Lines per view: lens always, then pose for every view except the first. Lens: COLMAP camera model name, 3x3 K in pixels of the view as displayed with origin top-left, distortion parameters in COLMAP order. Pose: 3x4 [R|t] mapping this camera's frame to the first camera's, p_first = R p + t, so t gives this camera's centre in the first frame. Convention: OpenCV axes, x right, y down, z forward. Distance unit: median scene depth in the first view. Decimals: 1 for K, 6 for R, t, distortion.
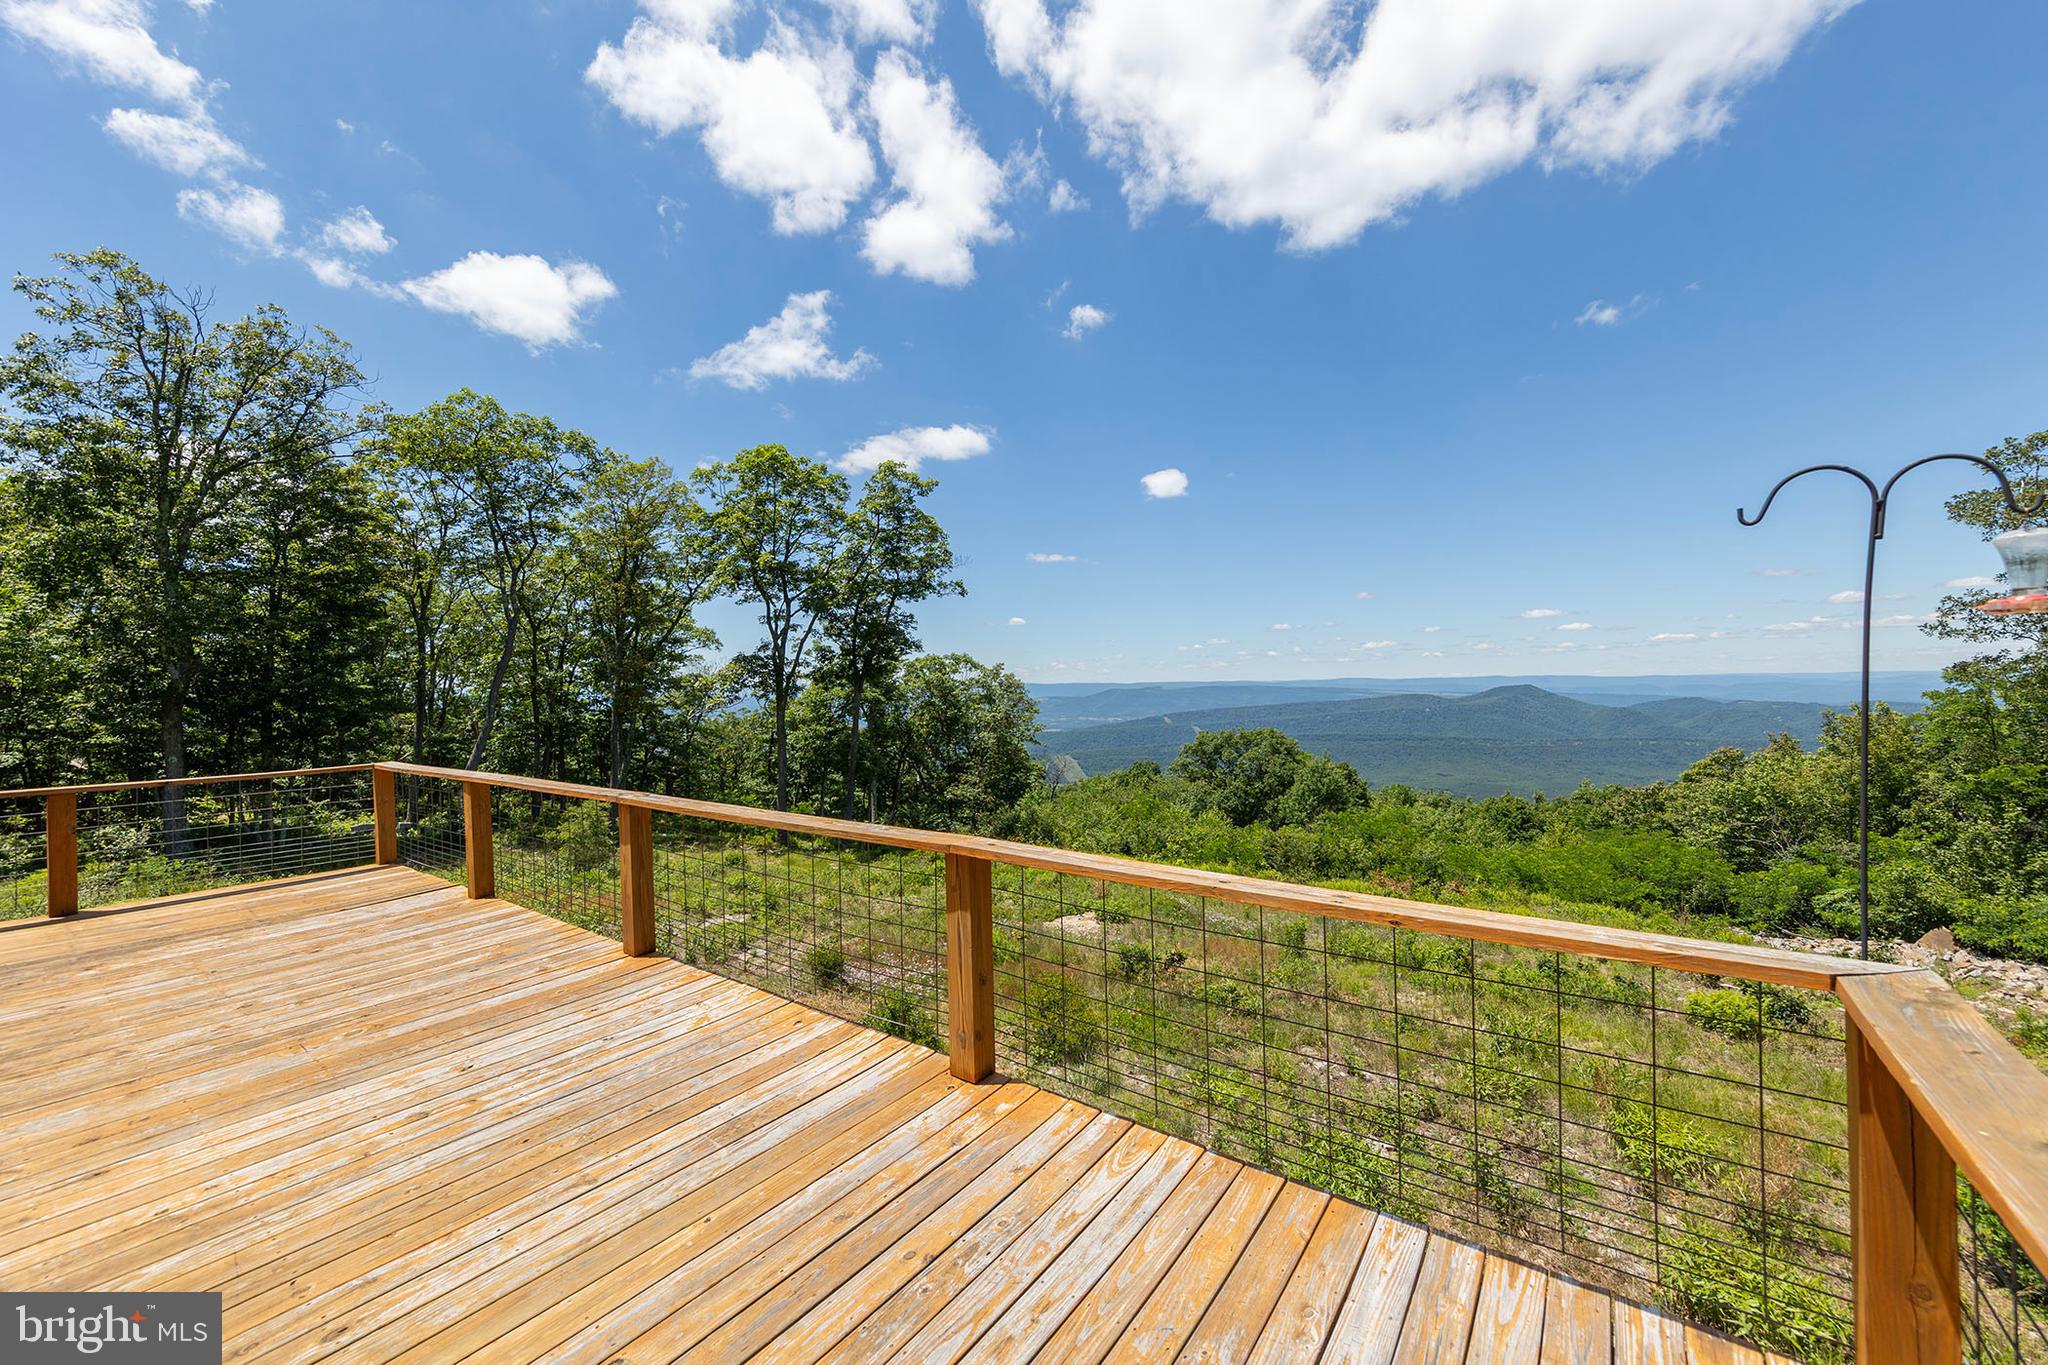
lens RADIAL K [[795.3, 0, 1019.7], [0, 795.3, 712.6], [0, 0, 1]] dist [0.005821, 0.000491]
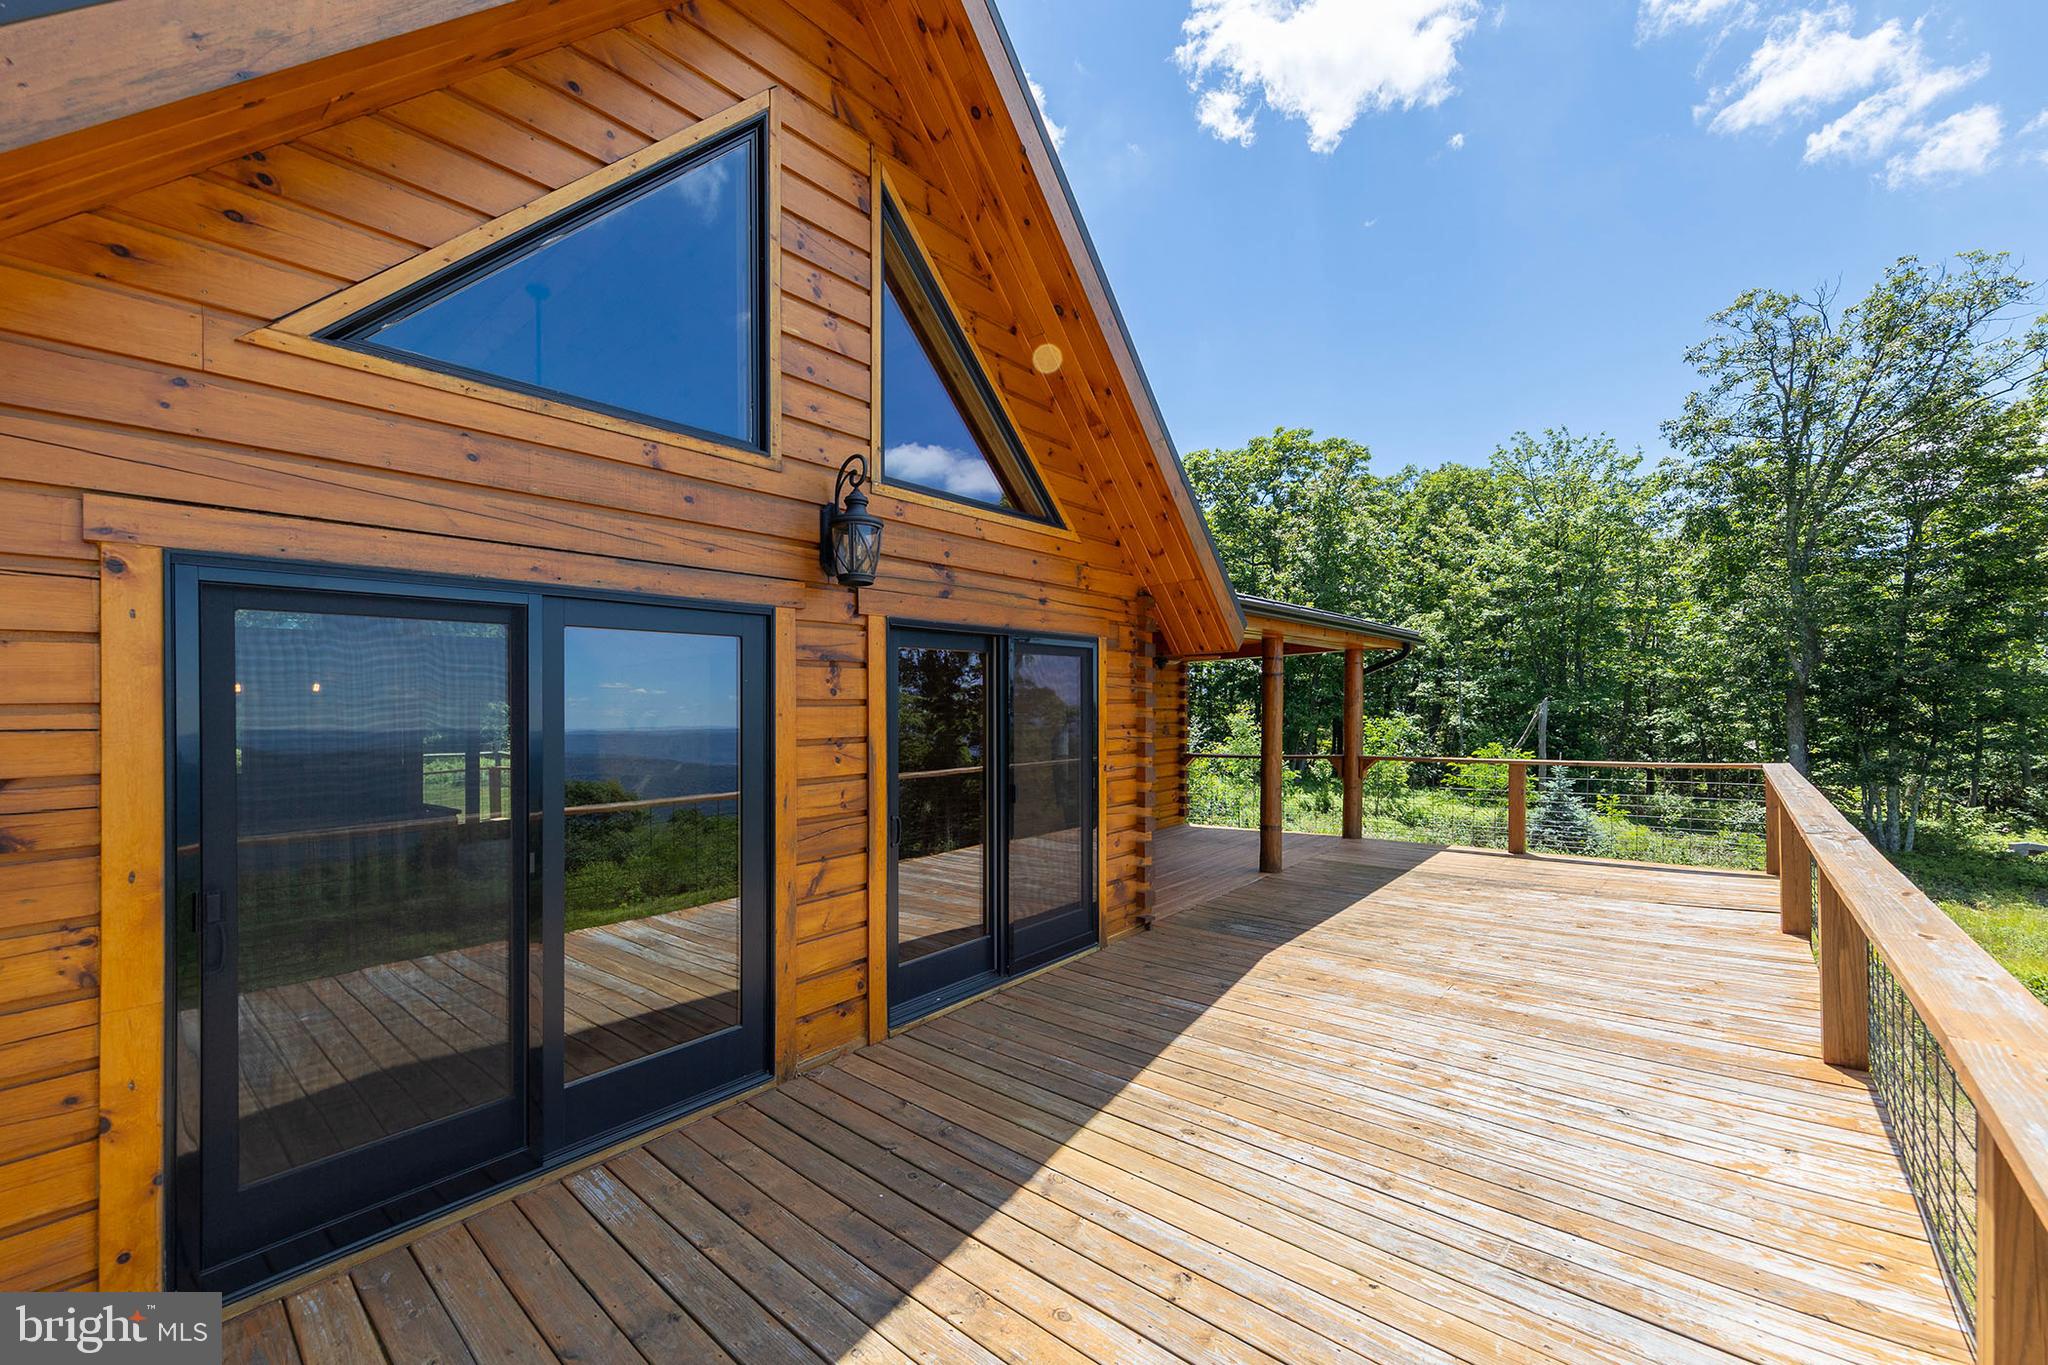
lens RADIAL K [[795.3, 0, 1043.2], [0, 795.3, 721.5], [0, 0, 1]] dist [0.005821, 0.000491]
pose [[-0.057881, 0.036213, -0.997666, 0.053388], [-0.010669, 0.999262, 0.036890, -0.003347], [0.998266, 0.012780, -0.057452, 0.070702]]
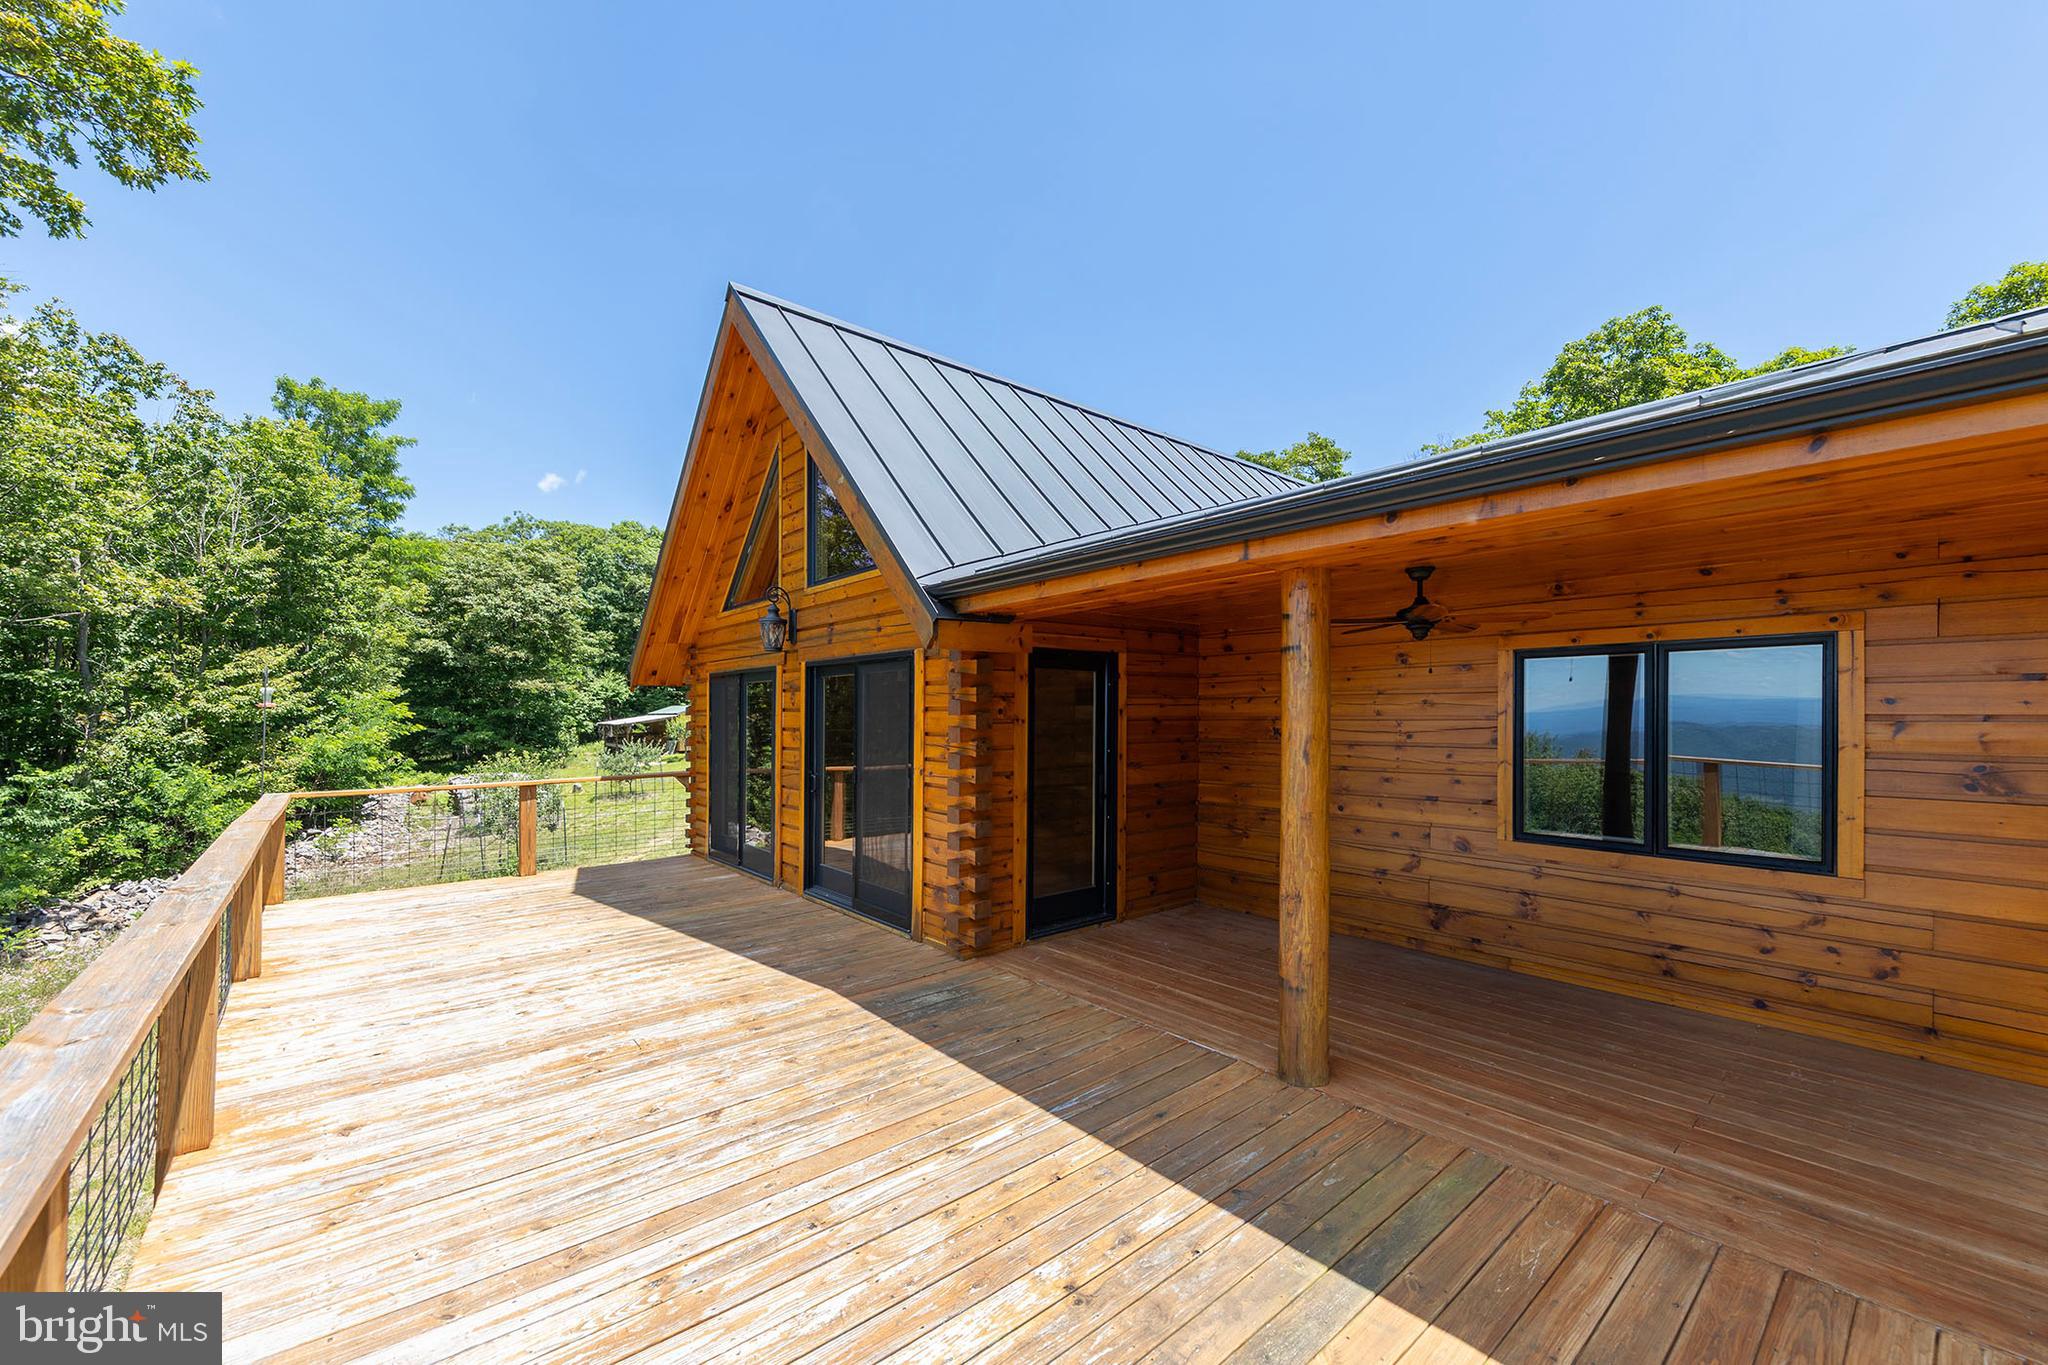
lens RADIAL K [[795.3, 0, 1019.9], [0, 795.3, 699.6], [0, 0, 1]] dist [0.005821, 0.000491]
pose [[-0.974528, 0.028160, 0.222491, -0.261115], [0.031806, 0.999412, 0.012822, -0.005892], [-0.221999, 0.019572, -0.974850, 0.304419]]
